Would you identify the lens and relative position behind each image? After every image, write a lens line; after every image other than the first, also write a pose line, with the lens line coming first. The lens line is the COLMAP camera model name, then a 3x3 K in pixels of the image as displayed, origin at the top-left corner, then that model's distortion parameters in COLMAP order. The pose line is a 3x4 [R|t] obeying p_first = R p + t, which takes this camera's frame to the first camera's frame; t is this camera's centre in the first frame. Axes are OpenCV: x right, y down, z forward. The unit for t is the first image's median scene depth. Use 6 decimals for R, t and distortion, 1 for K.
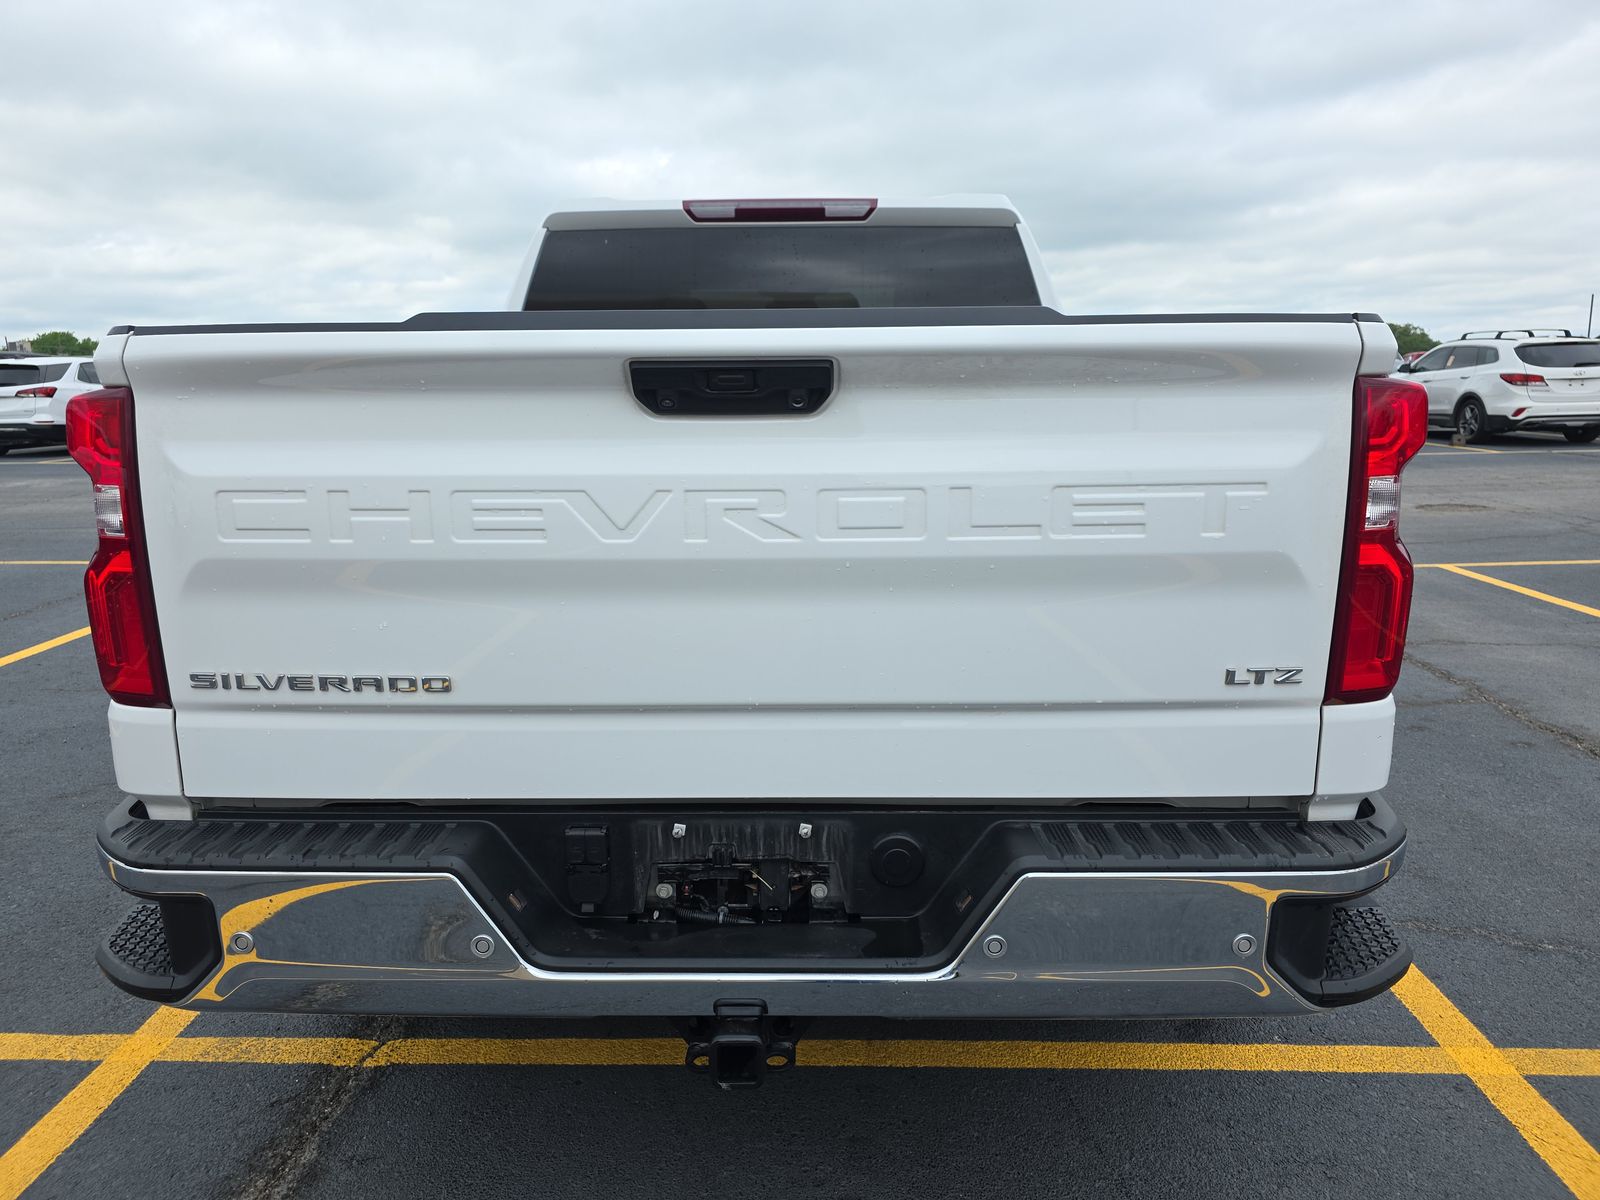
lens RADIAL K [[1084.7, 0, 795.6], [0, 1084.7, 577.7], [0, 0, 1]] dist [0.008878, 0.001242]
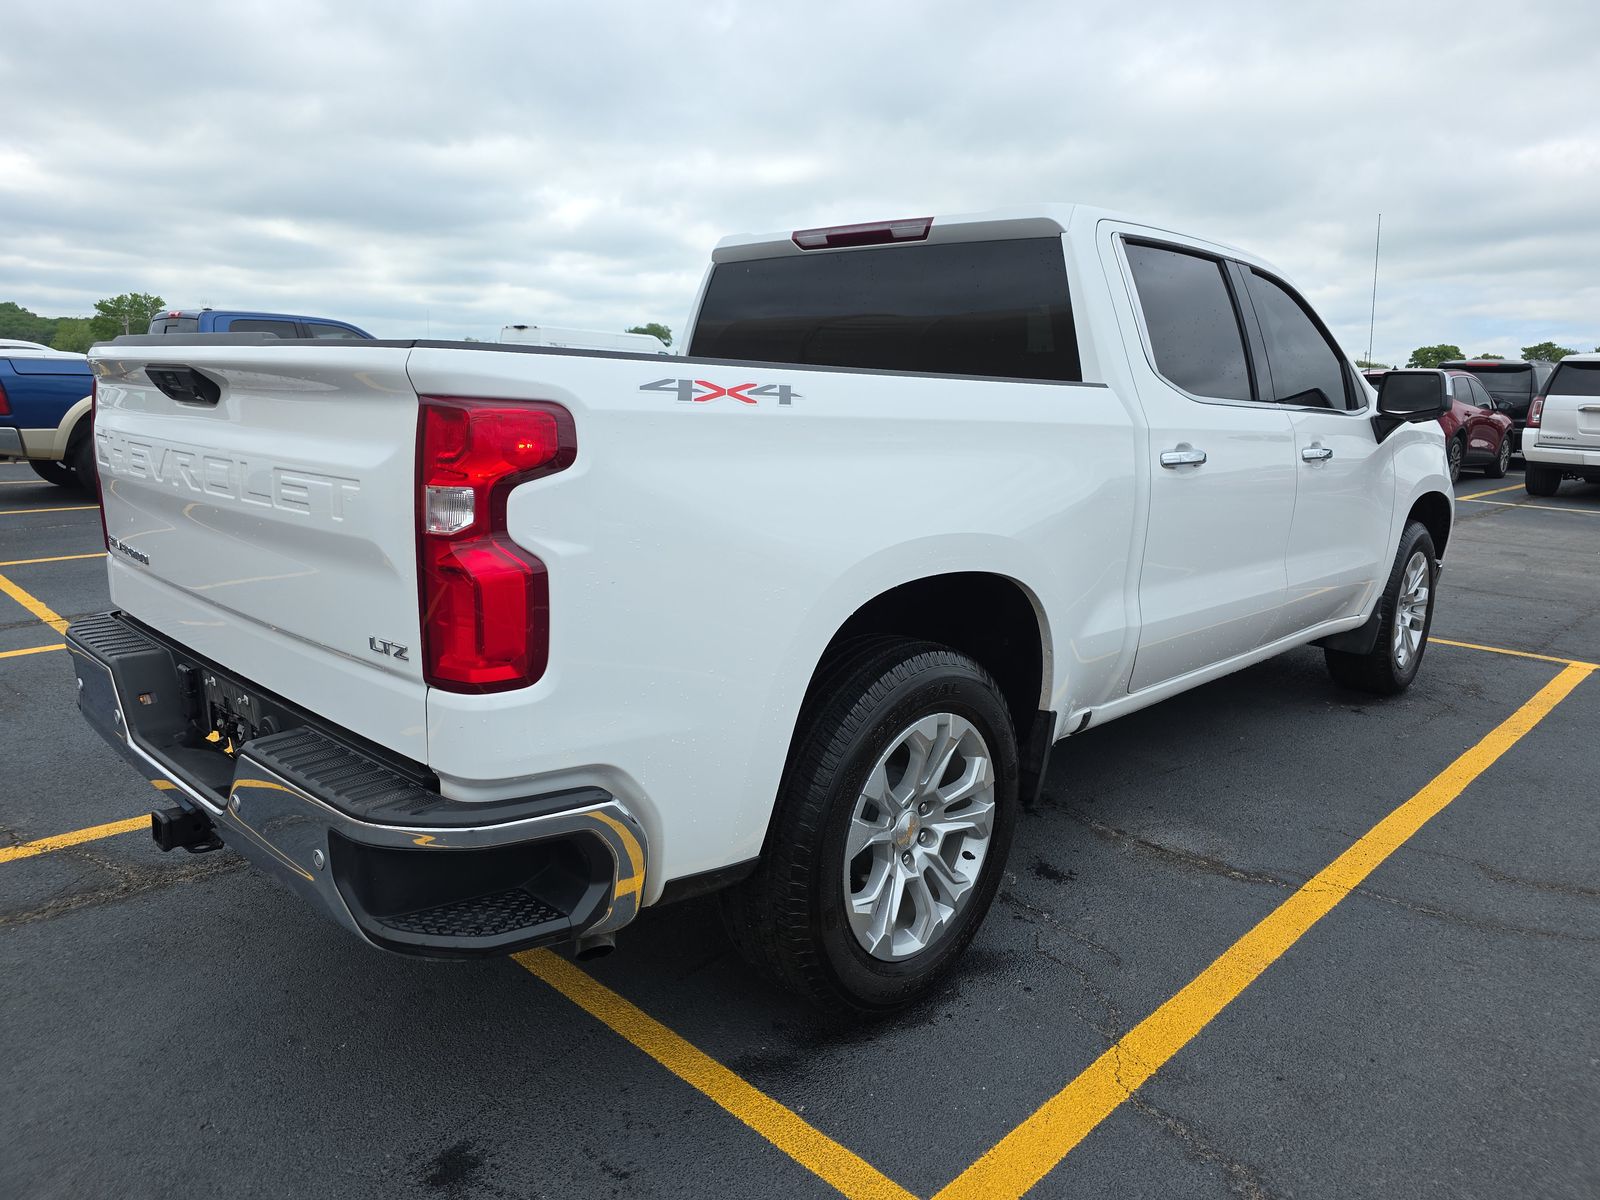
lens RADIAL K [[1150.4, 0, 827.7], [0, 1150.4, 601.0], [0, 0, 1]] dist [0.081957, -0.000768]
pose [[0.748944, 0.146567, -0.646220, 0.739554], [-0.150164, 0.987400, 0.049915, -0.041691], [0.645394, 0.059656, 0.761517, 0.152108]]
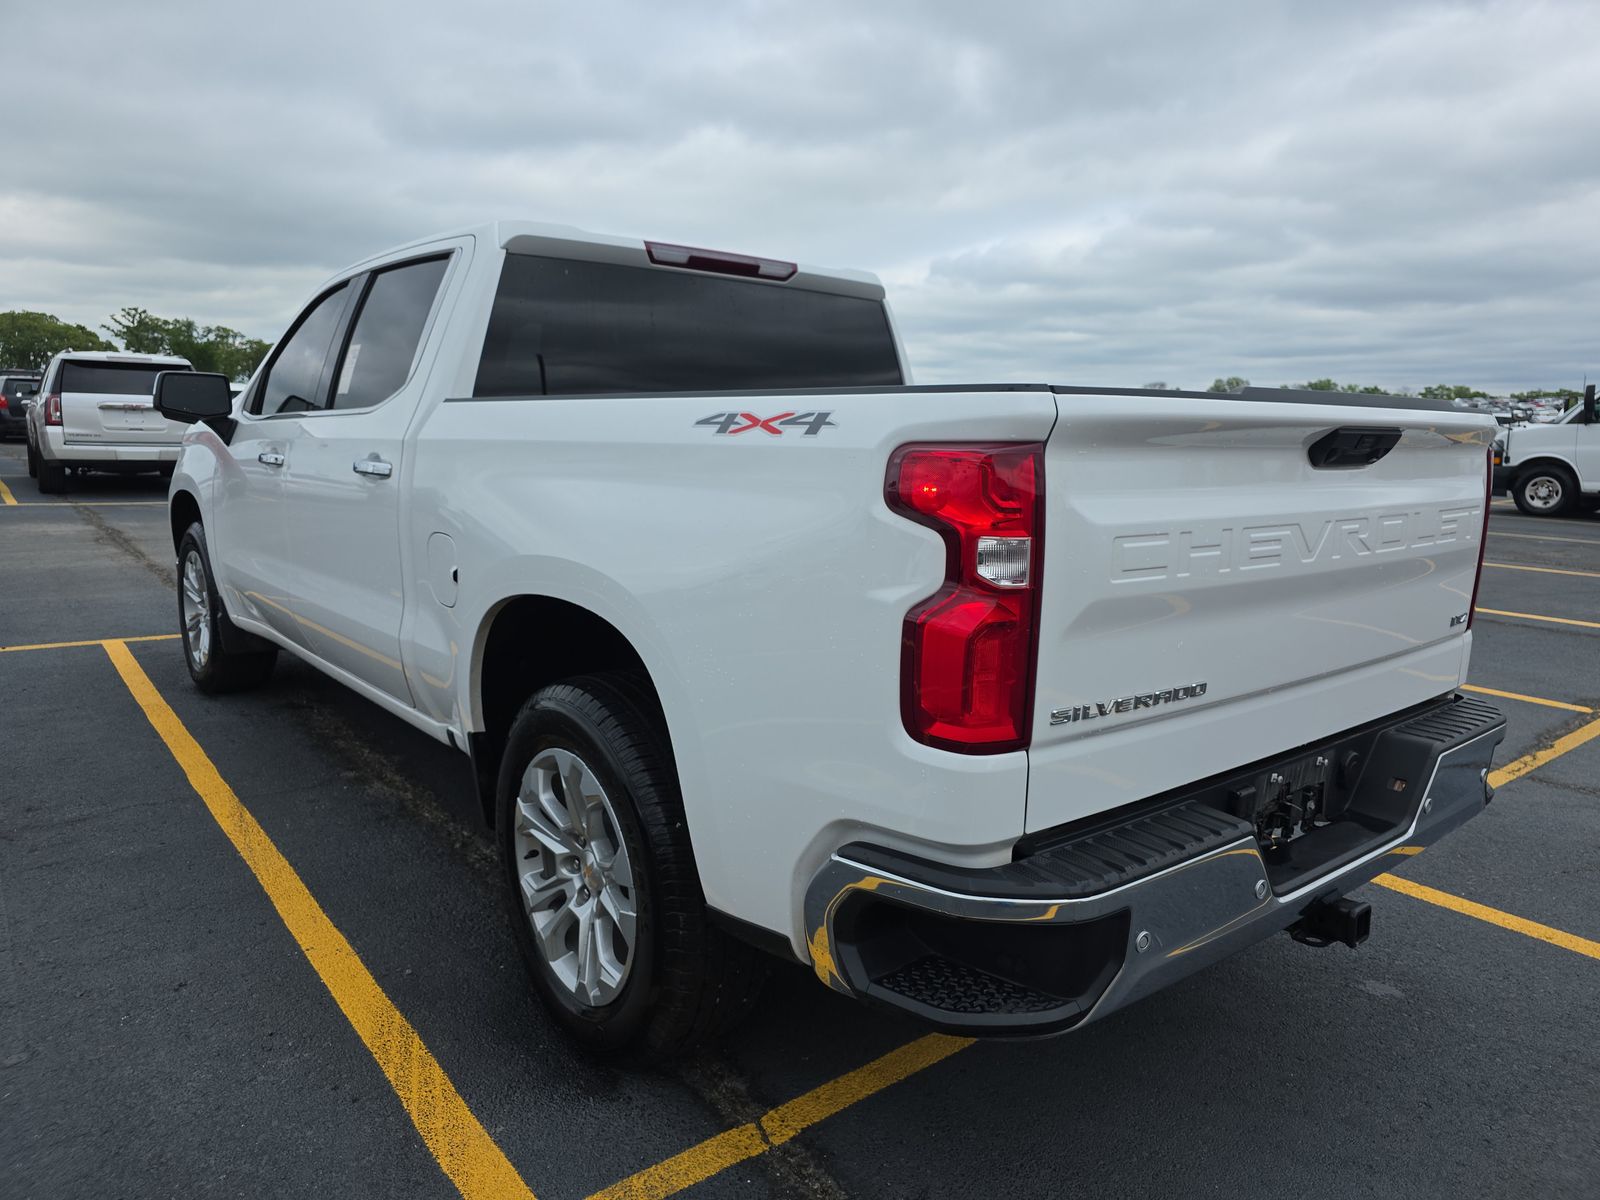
lens RADIAL K [[1092.3, 0, 802.3], [0, 1092.3, 599.2], [0, 0, 1]] dist [0.032015, -0.002450]
pose [[0.755885, -0.081441, 0.649619, -0.673118], [0.089284, 0.995786, 0.020950, -0.030934], [-0.648587, 0.042165, 0.759971, 0.162902]]
